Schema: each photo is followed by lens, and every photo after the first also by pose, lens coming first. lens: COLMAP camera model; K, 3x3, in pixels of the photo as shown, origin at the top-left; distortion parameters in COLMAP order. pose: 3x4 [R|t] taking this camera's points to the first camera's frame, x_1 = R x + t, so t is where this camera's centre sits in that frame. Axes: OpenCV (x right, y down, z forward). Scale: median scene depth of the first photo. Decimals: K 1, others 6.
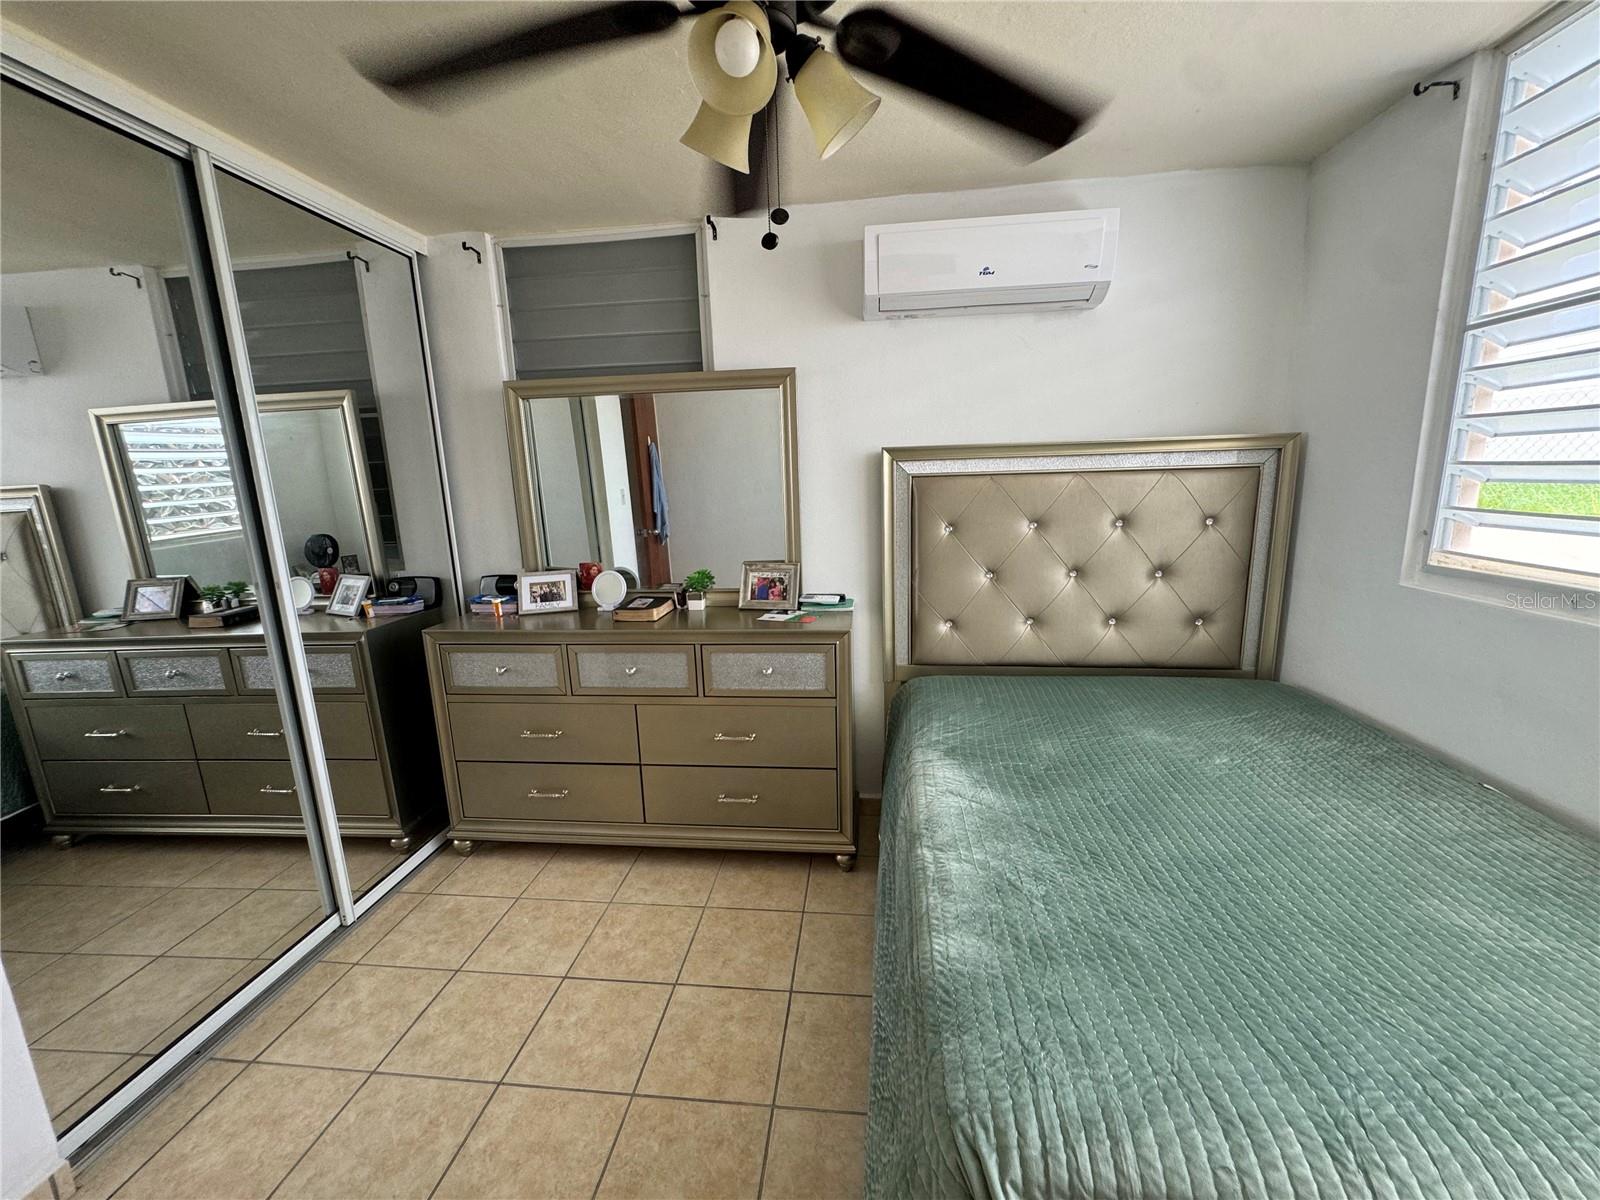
lens RADIAL K [[634.9, 0, 799.4], [0, 634.9, 602.4], [0, 0, 1]] dist [-0.004648, -0.000363]
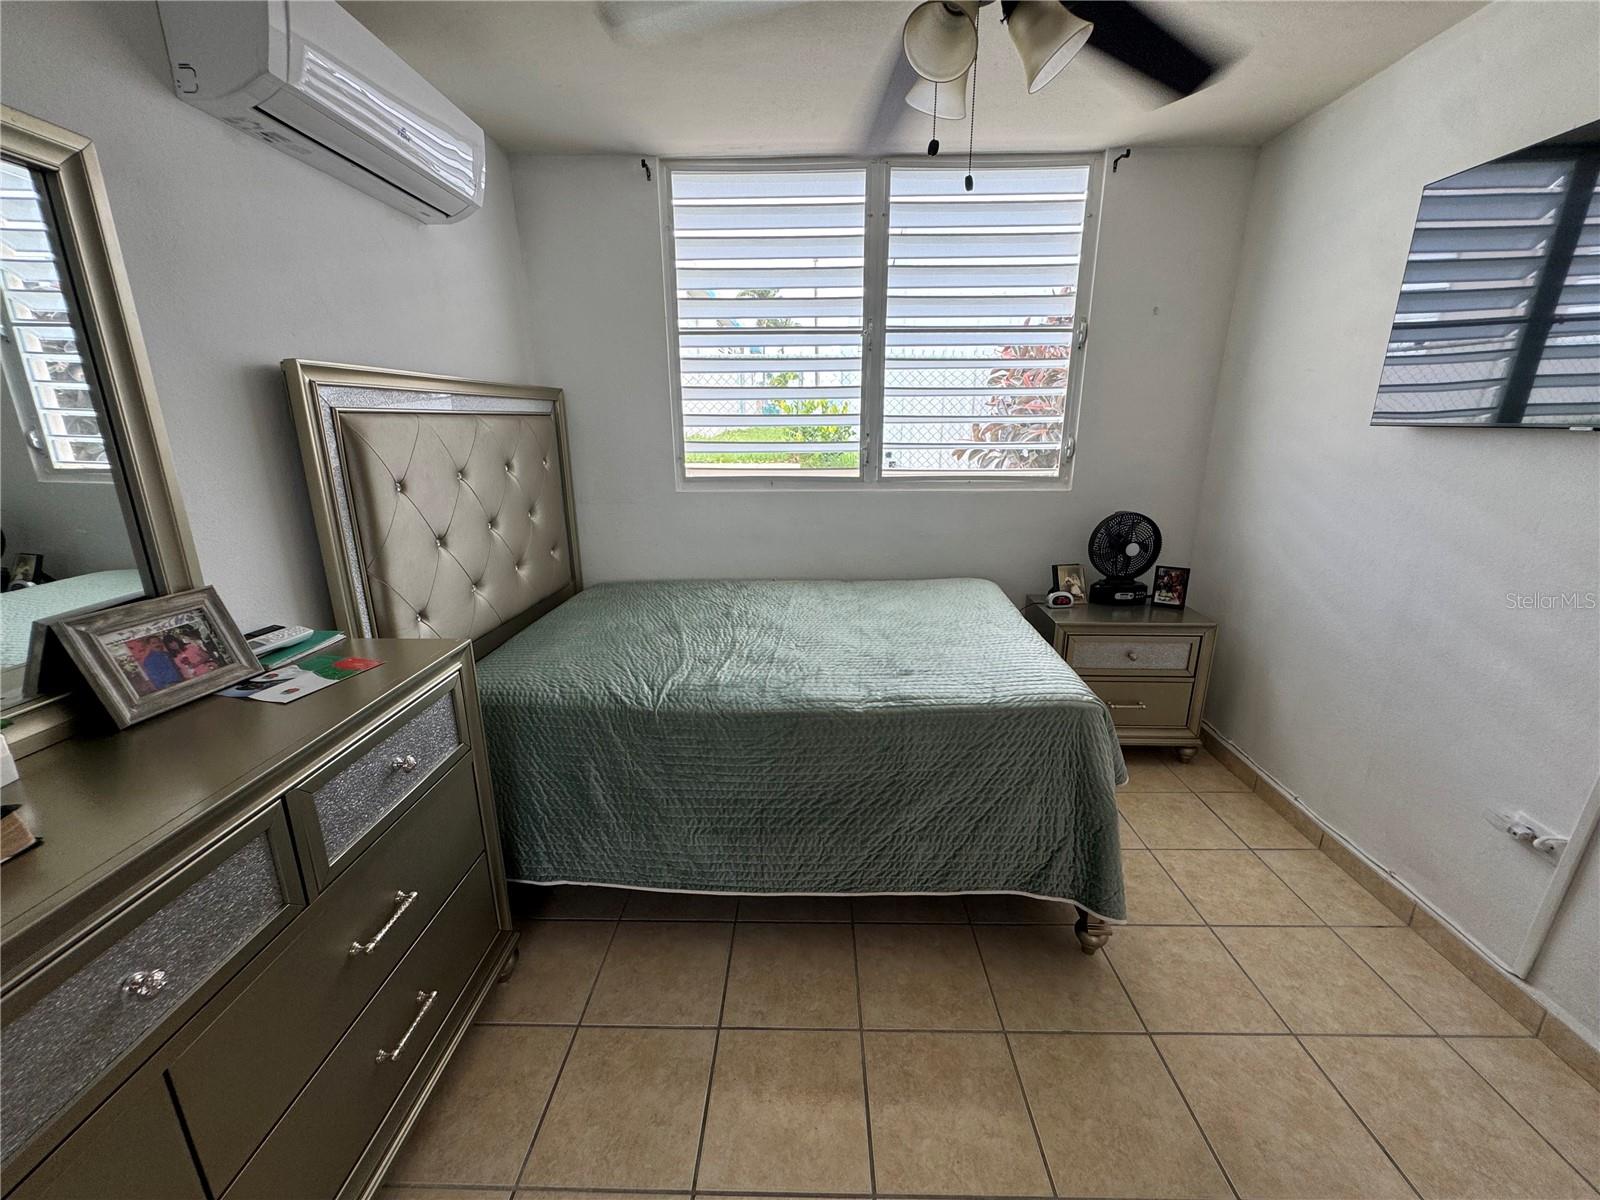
lens RADIAL K [[634.9, 0, 799.4], [0, 634.9, 602.4], [0, 0, 1]] dist [-0.004648, -0.000363]
pose [[-0.087872, -0.244617, 0.965630, -0.691761], [0.205238, 0.944135, 0.257849, -0.111603], [-0.974759, 0.220841, -0.032759, 0.798006]]
